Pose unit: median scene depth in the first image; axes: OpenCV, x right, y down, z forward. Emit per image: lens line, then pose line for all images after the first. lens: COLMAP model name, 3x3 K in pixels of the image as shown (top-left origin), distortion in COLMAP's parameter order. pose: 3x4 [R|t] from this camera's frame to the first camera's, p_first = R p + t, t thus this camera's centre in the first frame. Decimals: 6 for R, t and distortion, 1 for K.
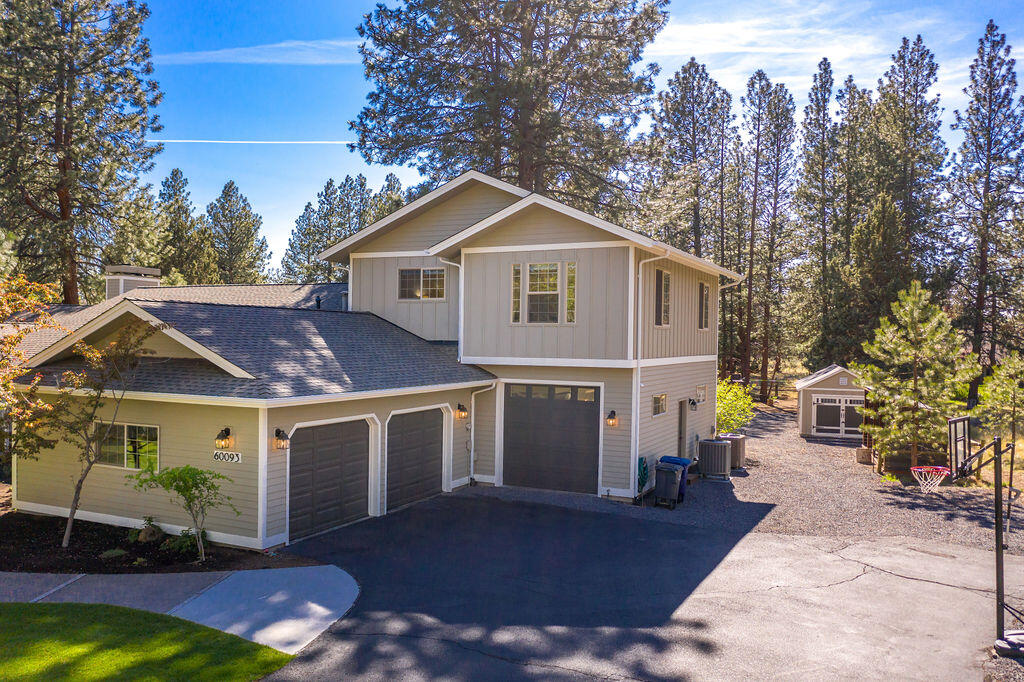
lens RADIAL K [[833.1, 0, 511.1], [0, 833.1, 340.5], [0, 0, 1]] dist [-0.013526, 0.008801]
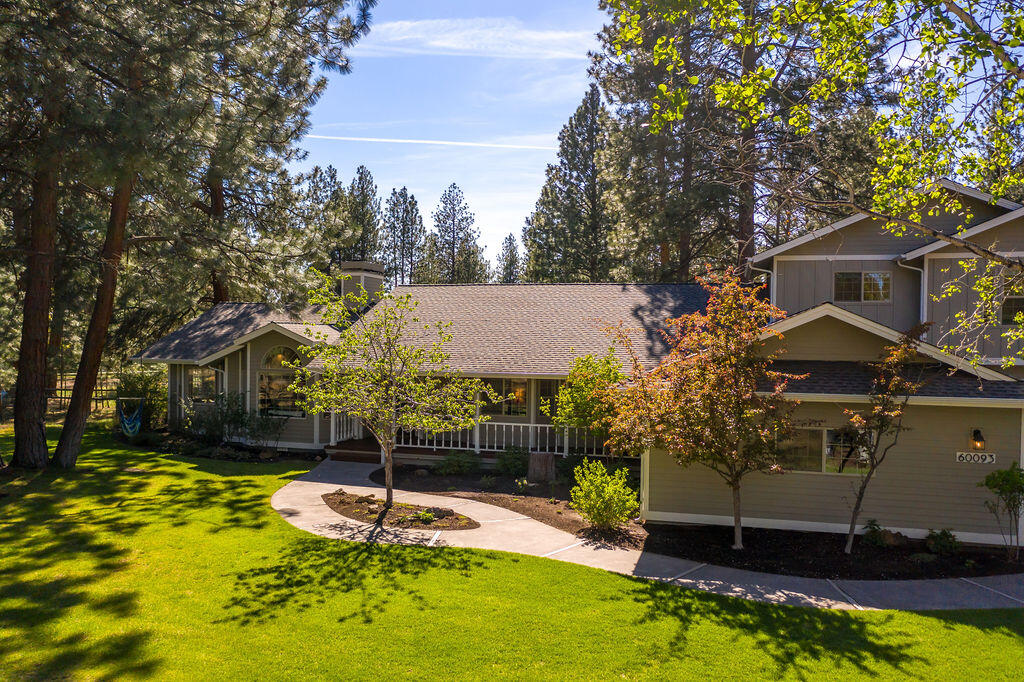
lens RADIAL K [[833.1, 0, 511.8], [0, 833.1, 341.1], [0, 0, 1]] dist [-0.013526, 0.008801]
pose [[0.979541, 0.002367, 0.201229, -0.740891], [-0.002960, 0.999992, 0.002646, -0.002765], [-0.201221, -0.003188, 0.979541, 0.079154]]
